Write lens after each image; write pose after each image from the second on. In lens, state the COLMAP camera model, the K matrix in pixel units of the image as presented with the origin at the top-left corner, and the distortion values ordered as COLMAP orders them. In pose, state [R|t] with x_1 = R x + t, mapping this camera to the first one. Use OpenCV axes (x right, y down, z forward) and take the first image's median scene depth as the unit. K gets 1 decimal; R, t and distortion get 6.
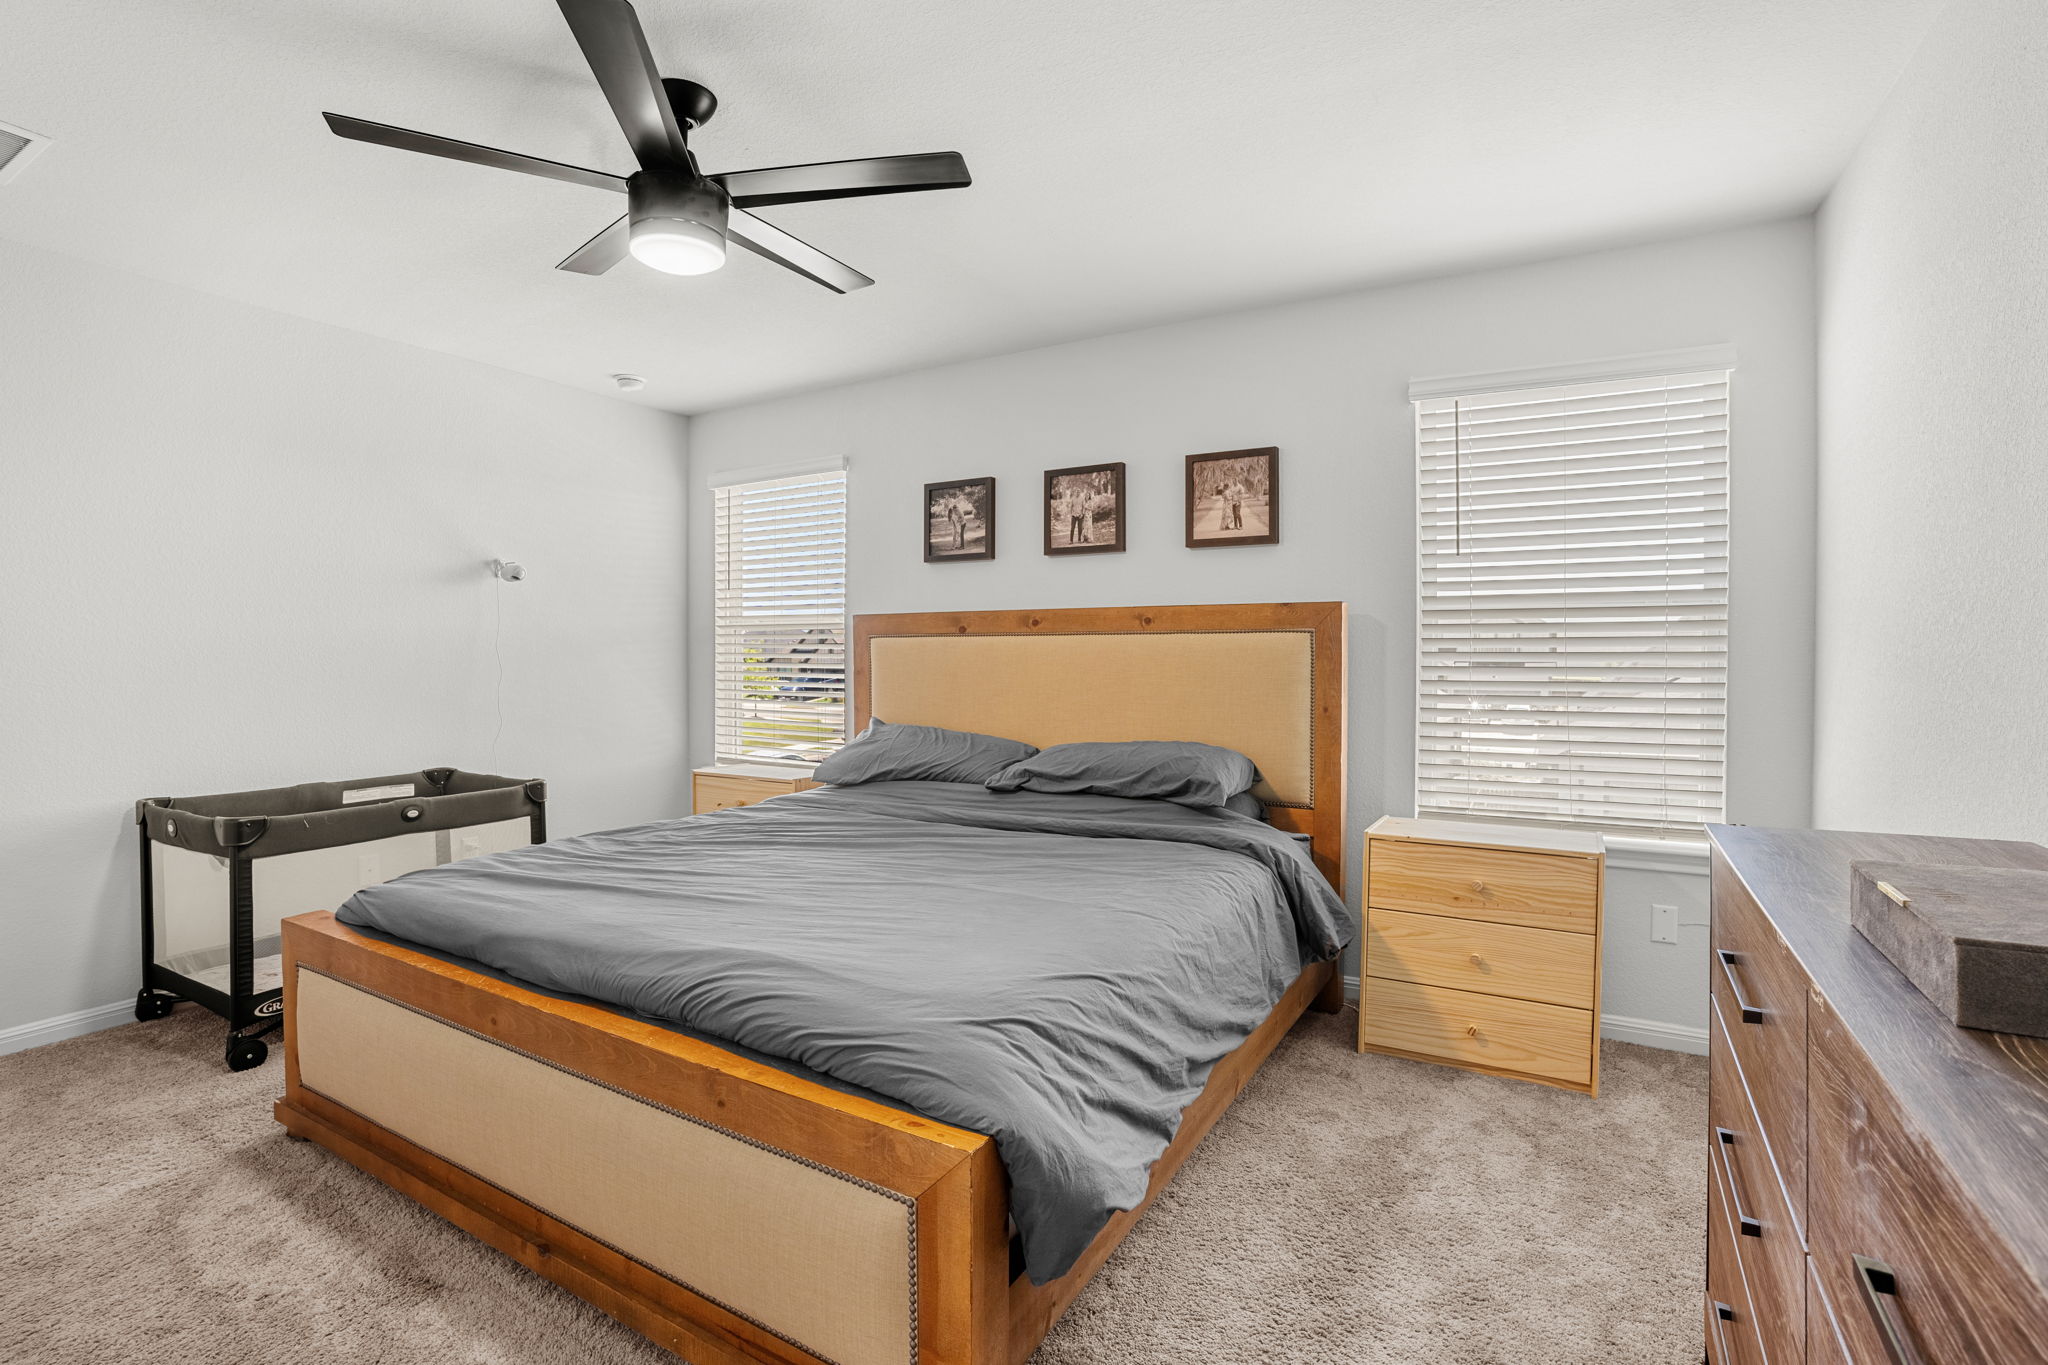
lens RADIAL K [[959.9, 0, 1020.3], [0, 959.9, 651.2], [0, 0, 1]] dist [-0.046595, 0.017759]
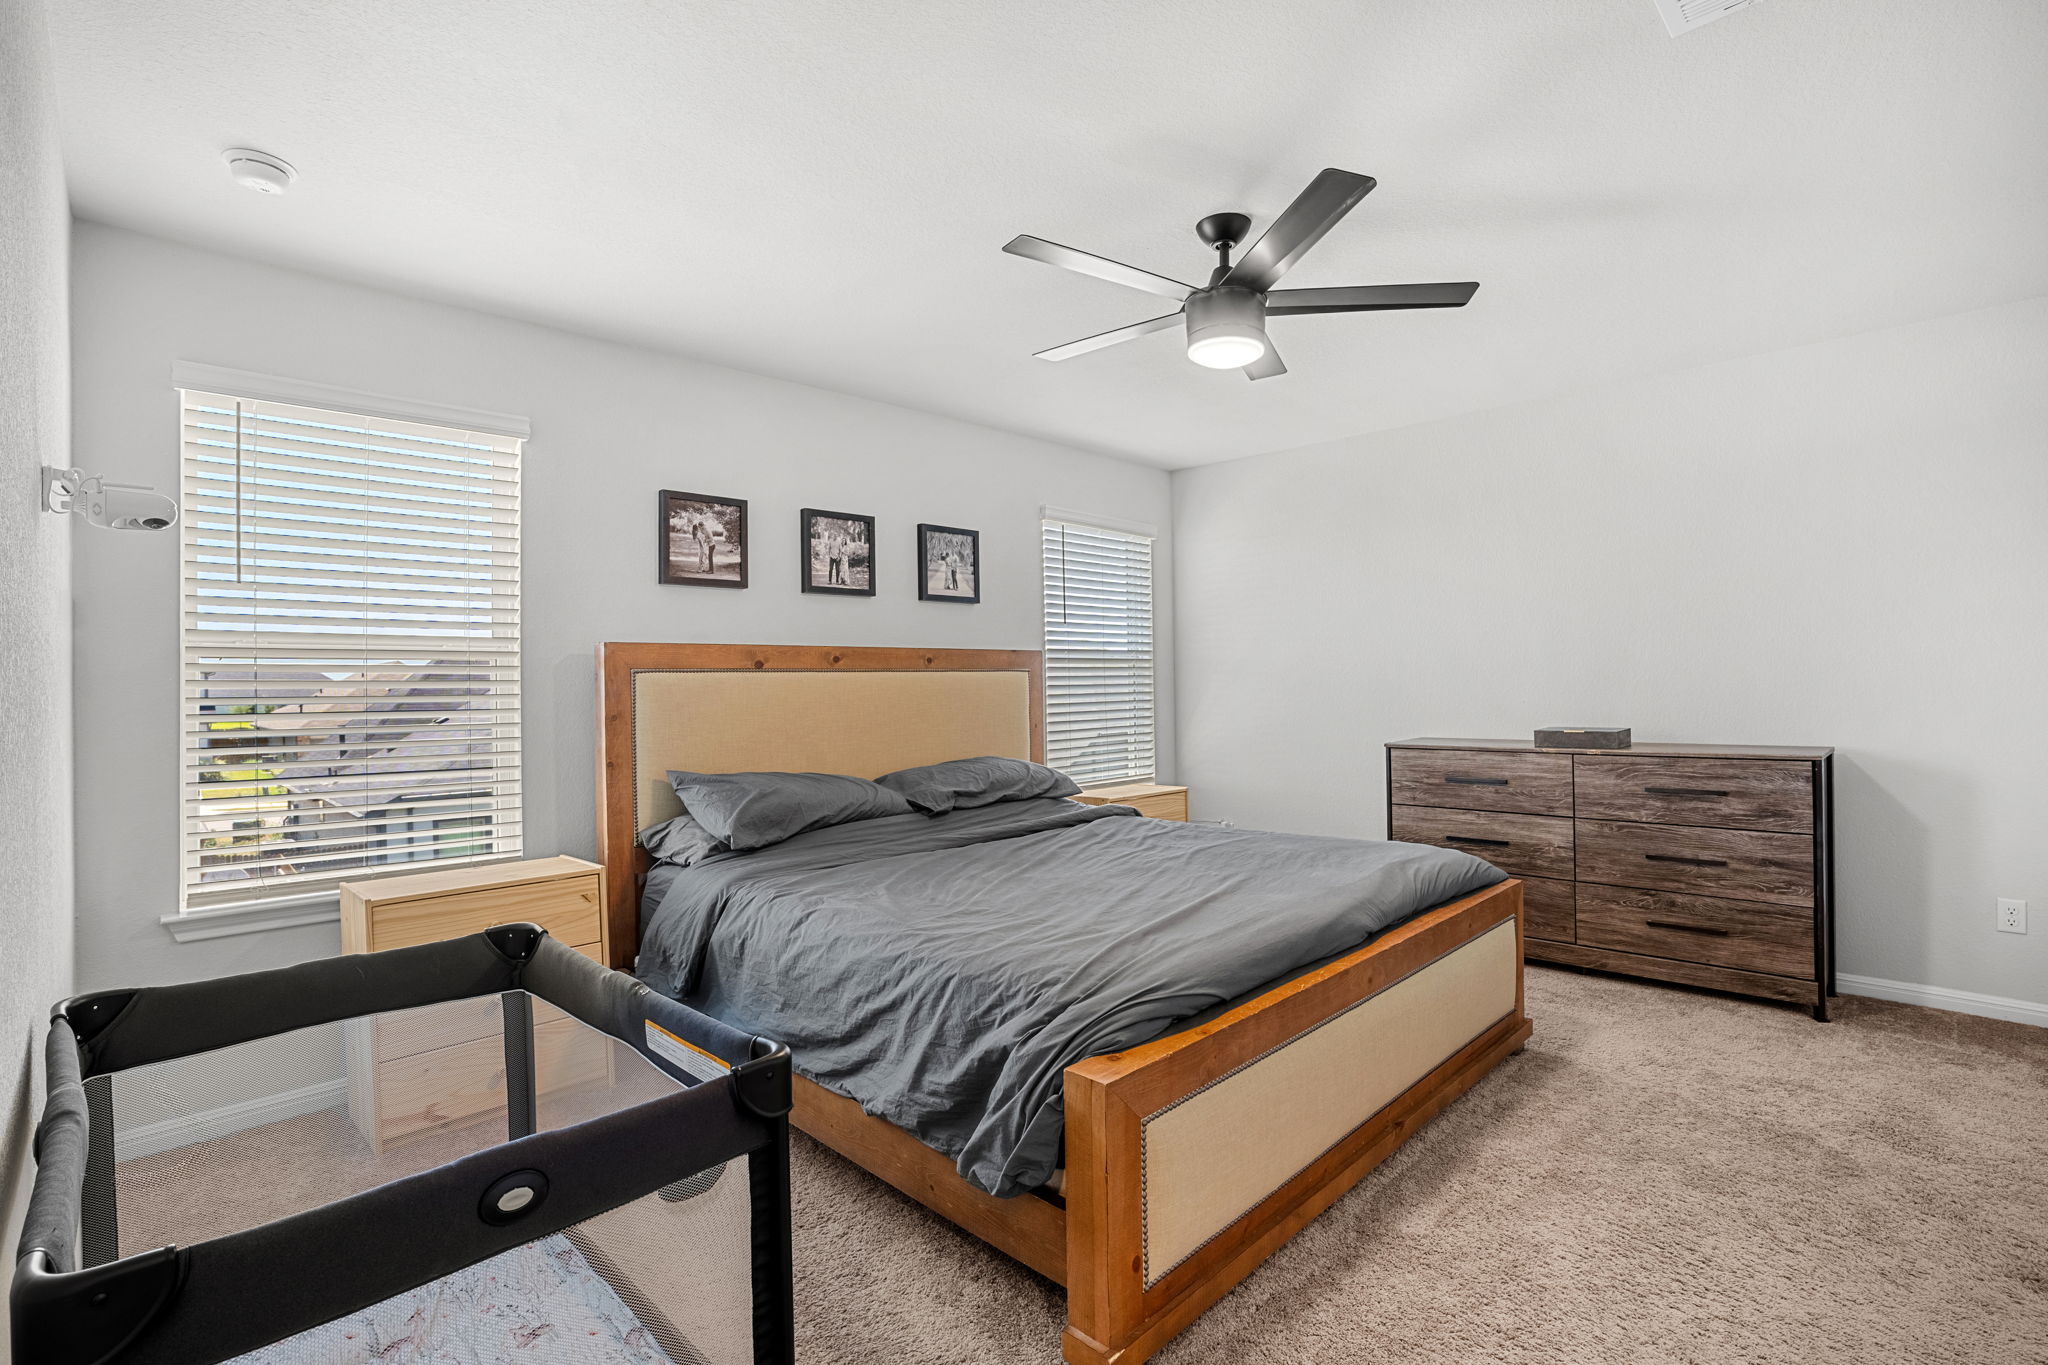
lens RADIAL K [[959.9, 0, 1023.3], [0, 959.9, 685.0], [0, 0, 1]] dist [-0.046595, 0.017759]
pose [[0.261360, -0.004344, 0.965231, -0.892502], [0.013402, 0.999910, 0.000871, -0.000777], [-0.965148, 0.012708, 0.261395, 0.527416]]
